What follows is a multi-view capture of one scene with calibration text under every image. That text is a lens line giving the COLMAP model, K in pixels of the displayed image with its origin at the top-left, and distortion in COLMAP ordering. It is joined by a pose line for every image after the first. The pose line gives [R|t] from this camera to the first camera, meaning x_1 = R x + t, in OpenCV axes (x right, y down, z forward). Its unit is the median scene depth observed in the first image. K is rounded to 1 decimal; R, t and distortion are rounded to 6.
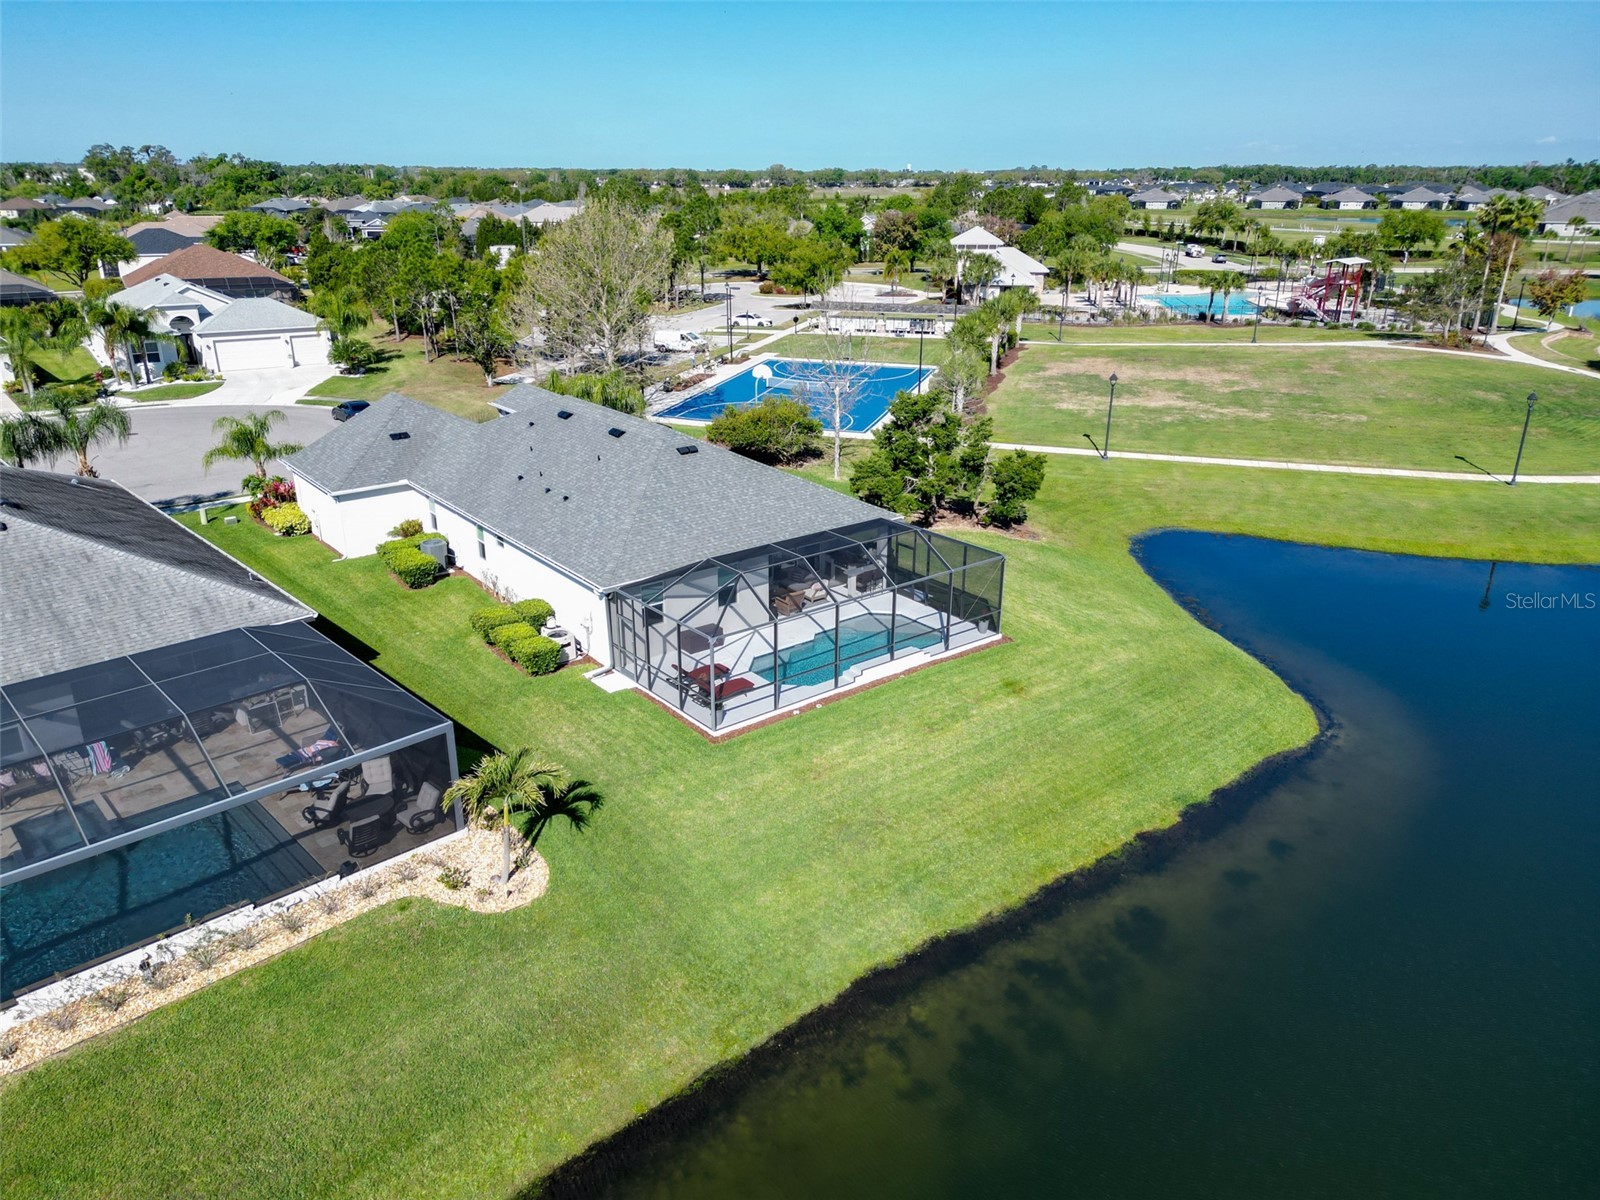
lens RADIAL K [[1117.7, 0, 800.0], [0, 1117.7, 600.0], [0, 0, 1]] dist [0.077475, -0.071219]
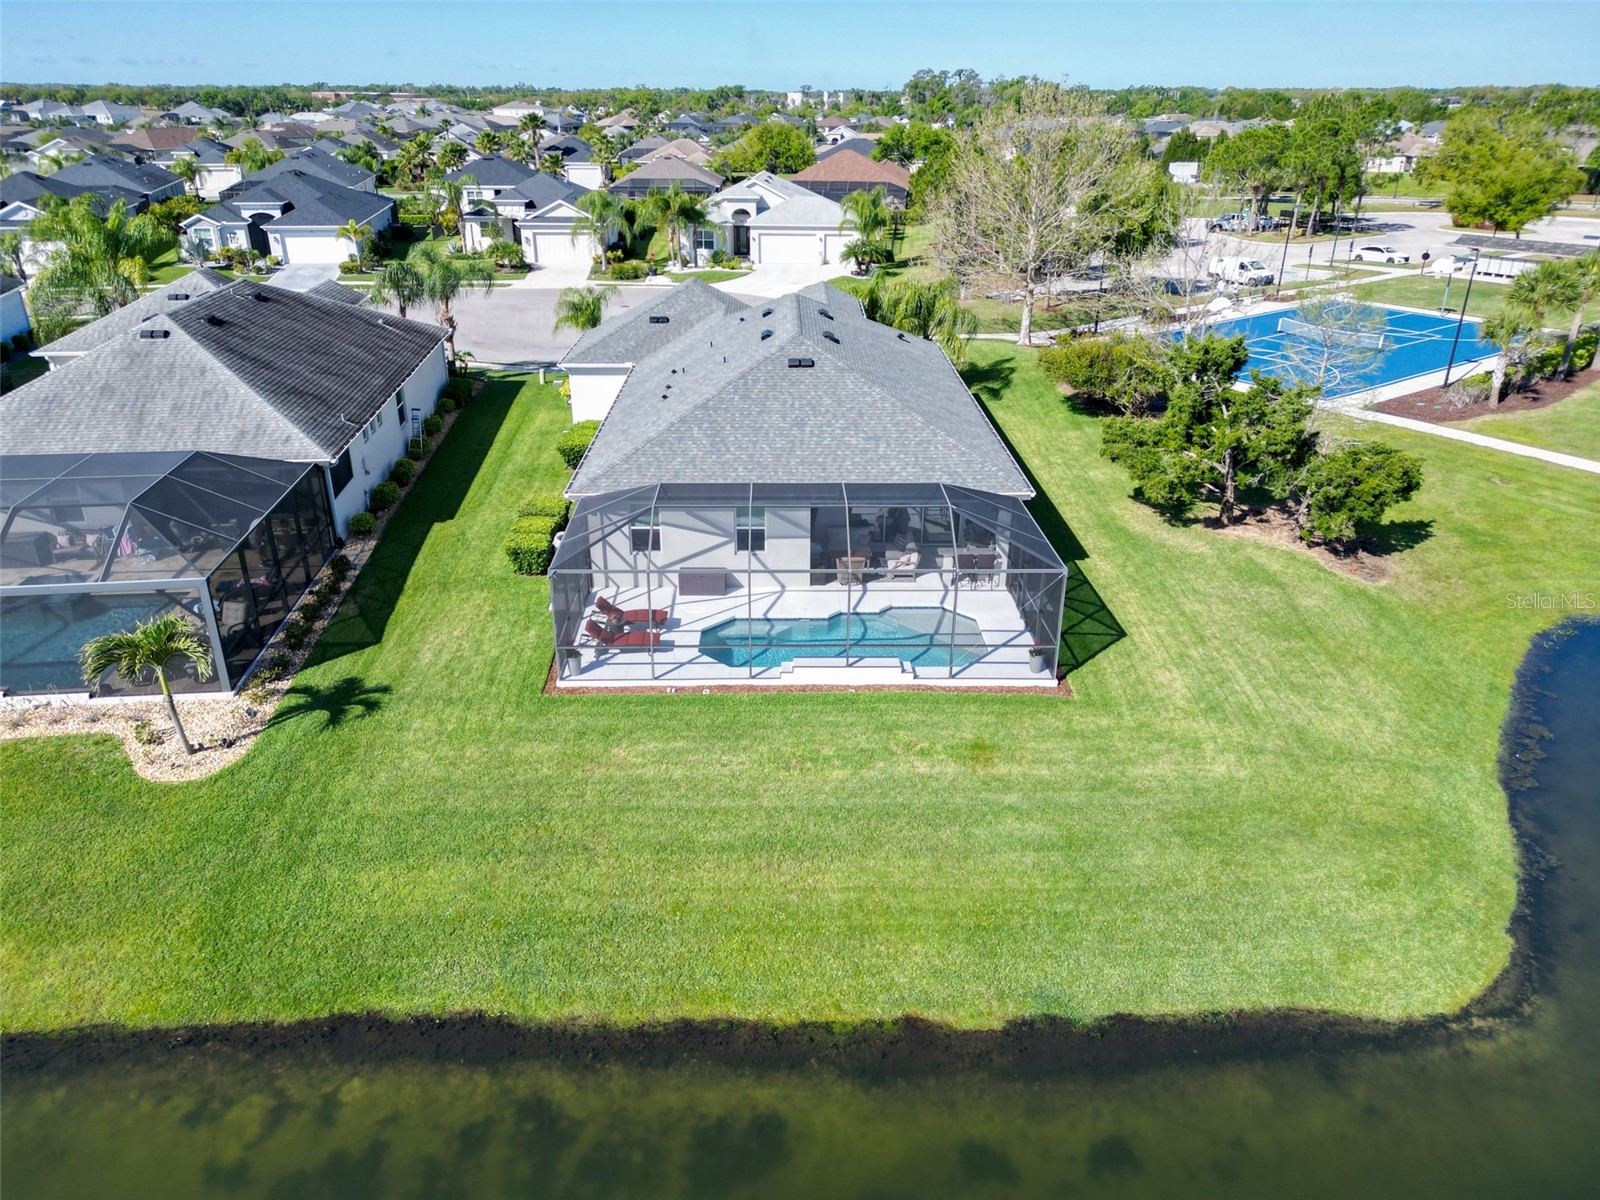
lens RADIAL K [[1117.7, 0, 800.0], [0, 1117.7, 600.0], [0, 0, 1]] dist [0.077475, -0.071219]
pose [[0.794170, 0.248661, -0.554492, 0.436590], [-0.216935, 0.968337, 0.123544, -0.071342], [0.567656, 0.022173, 0.822967, 0.340199]]
